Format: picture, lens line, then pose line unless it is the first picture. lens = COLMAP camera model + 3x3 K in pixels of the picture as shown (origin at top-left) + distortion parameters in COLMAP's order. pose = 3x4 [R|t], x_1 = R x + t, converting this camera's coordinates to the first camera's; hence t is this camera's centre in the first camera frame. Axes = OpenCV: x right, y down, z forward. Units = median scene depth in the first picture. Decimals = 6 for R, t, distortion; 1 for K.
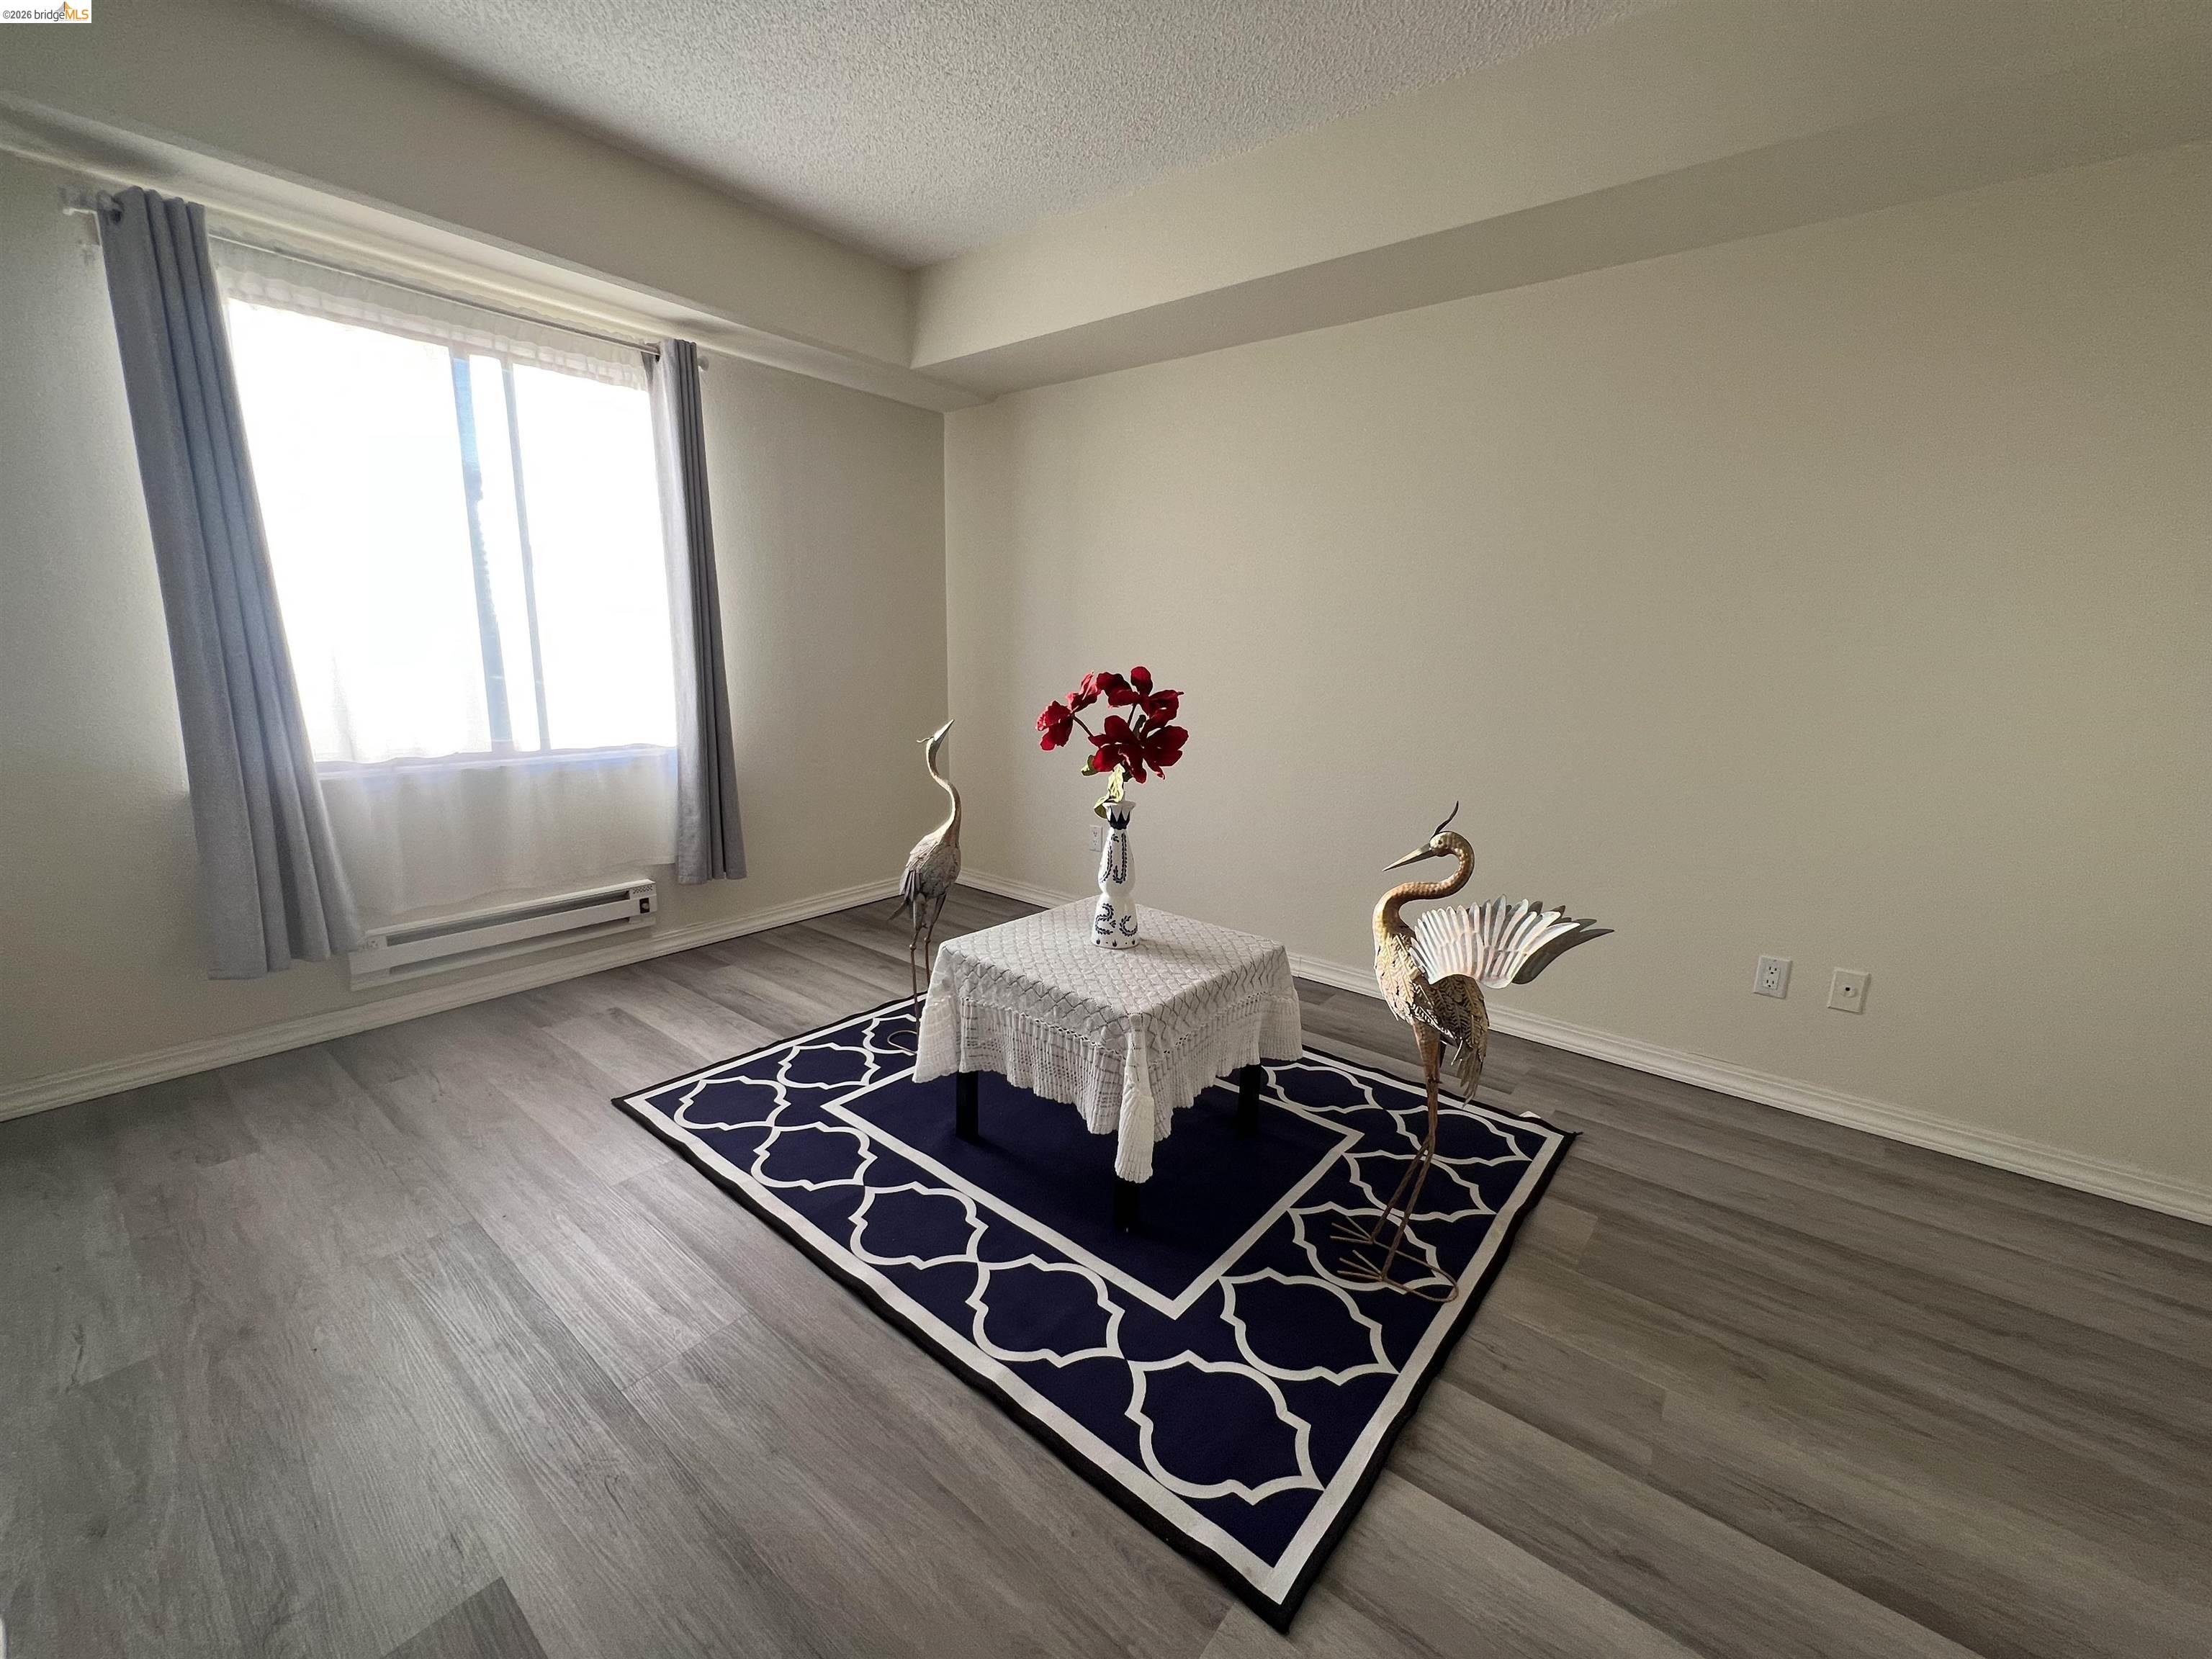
lens RADIAL K [[888.2, 0, 1106.0], [0, 888.2, 829.5], [0, 0, 1]] dist [0.000370, 0.000371]
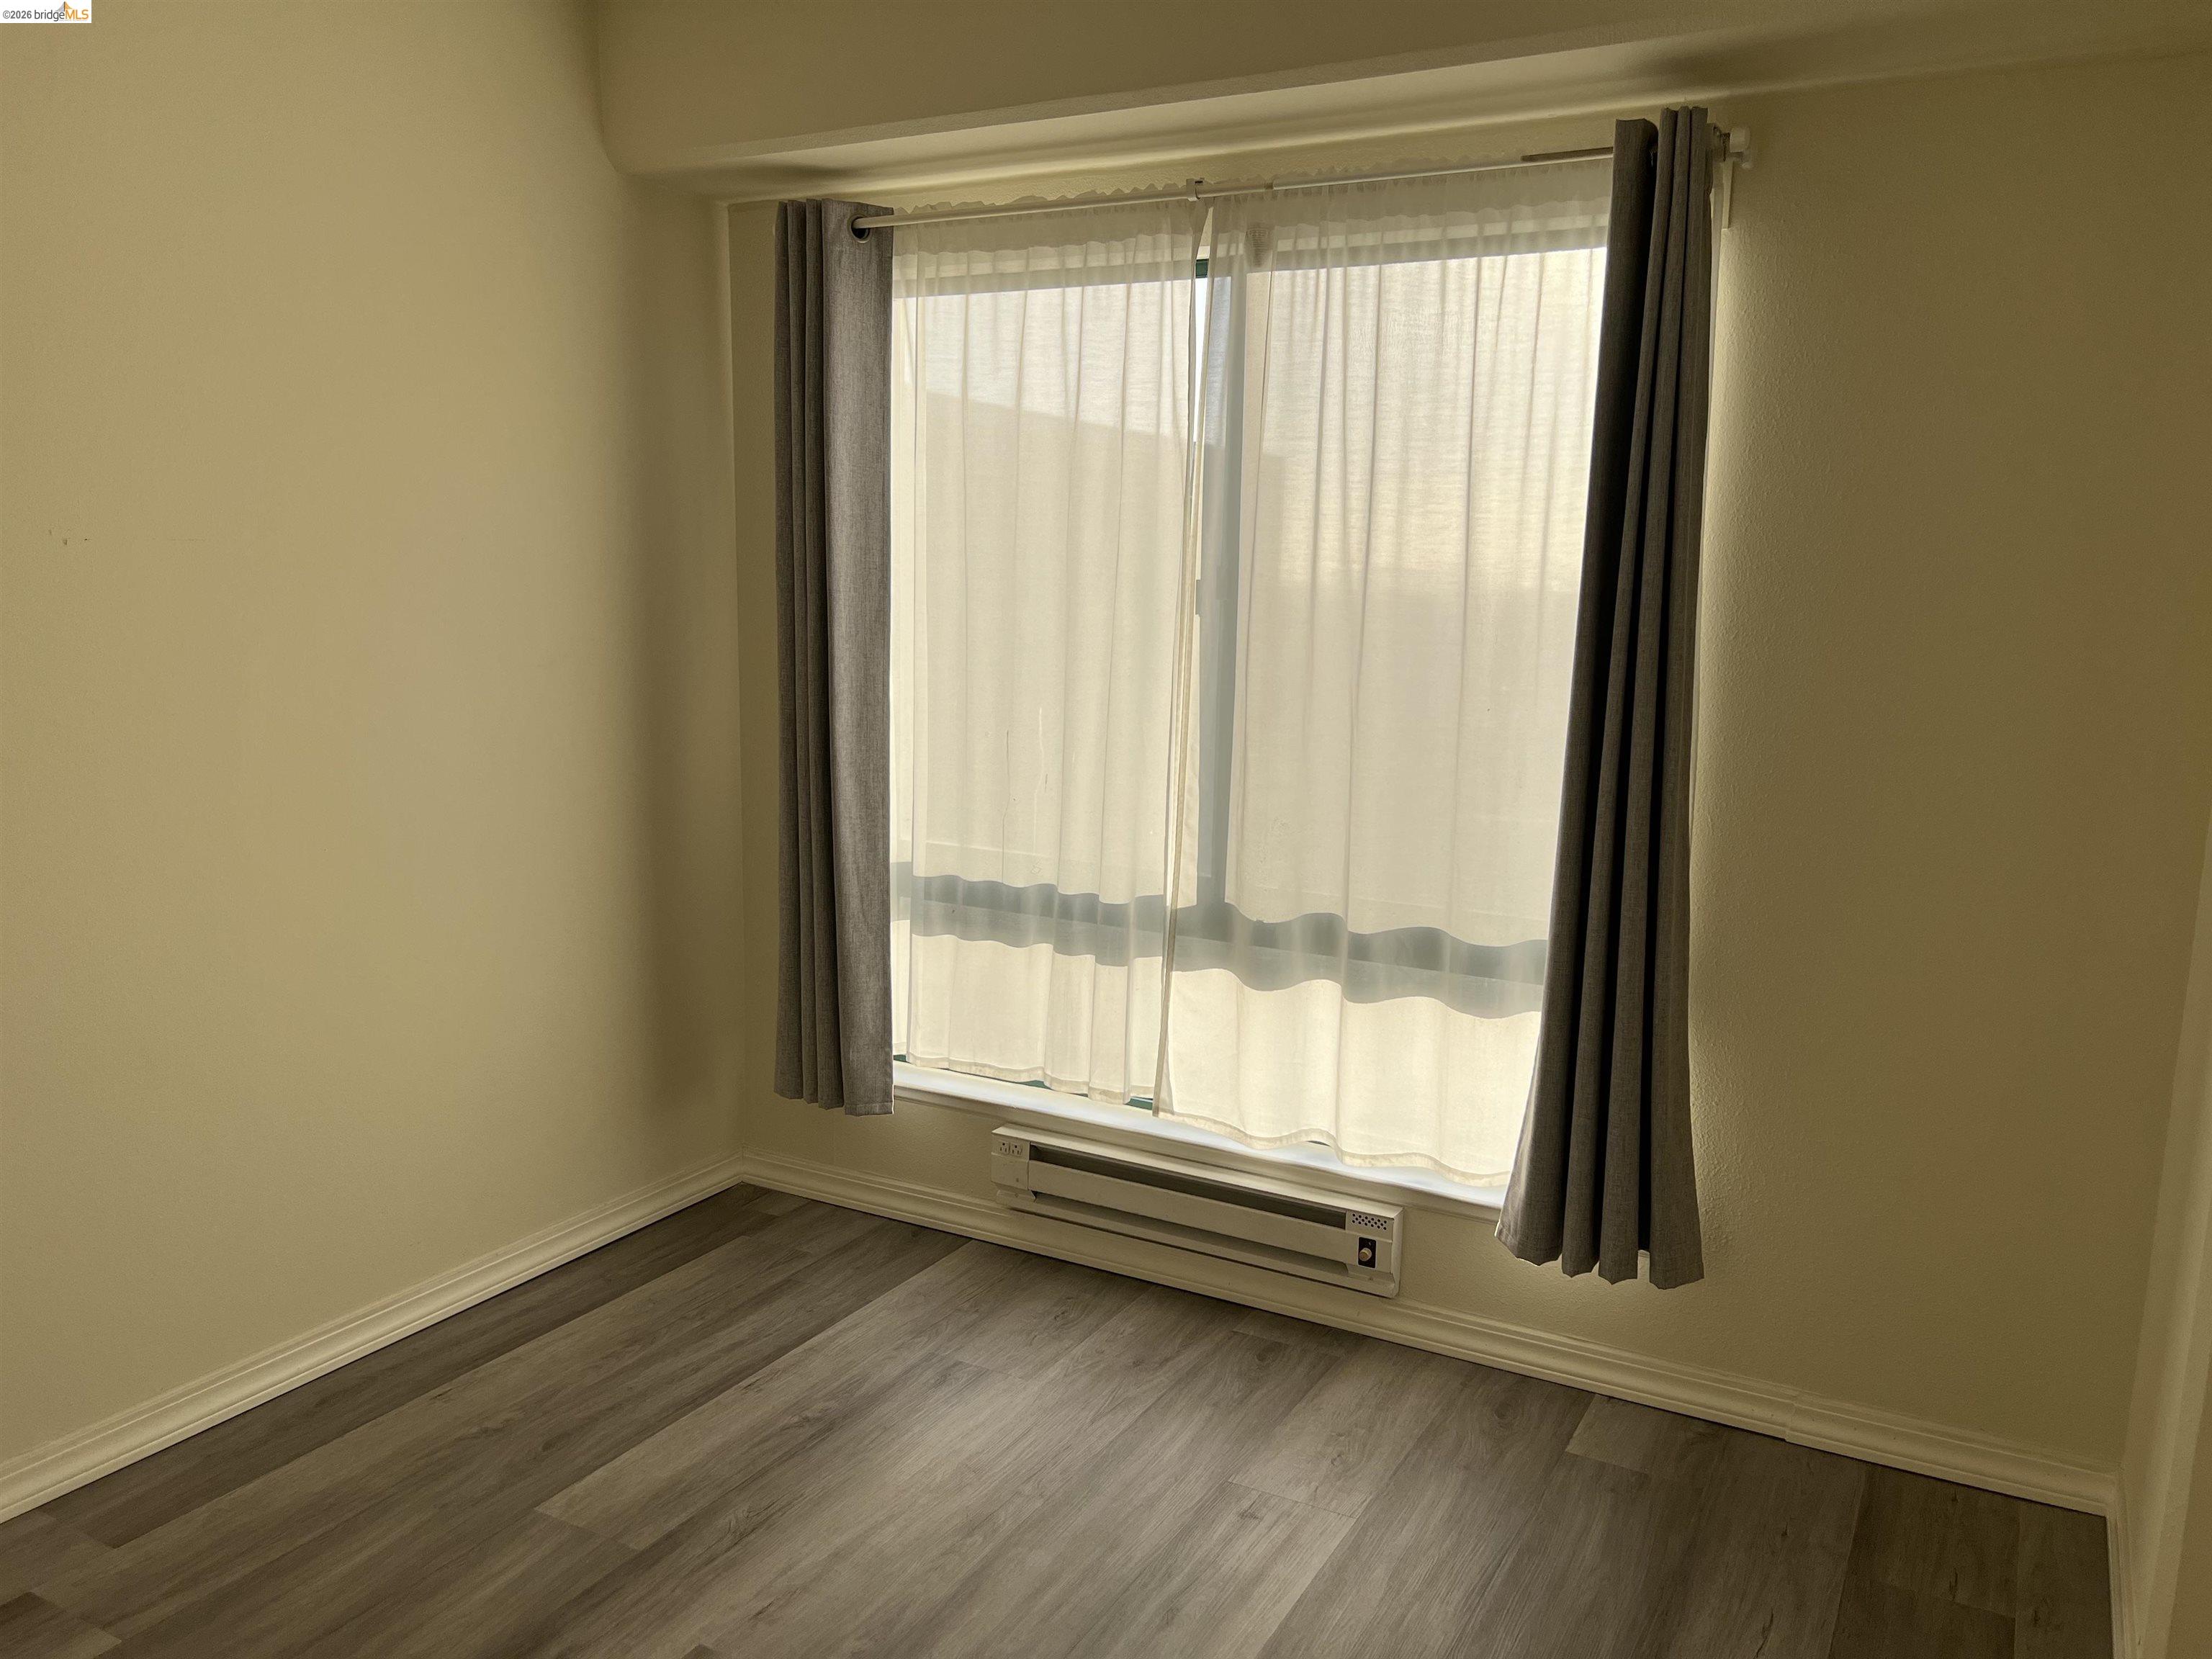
lens RADIAL K [[1691.8, 0, 1106.0], [0, 1691.8, 829.5], [0, 0, 1]] dist [-0.001406, -0.000626]
pose [[0.179038, 0.133955, -0.974680, 0.365291], [-0.223720, 0.970277, 0.092255, -0.206895], [0.958068, 0.201538, 0.203685, 0.622150]]
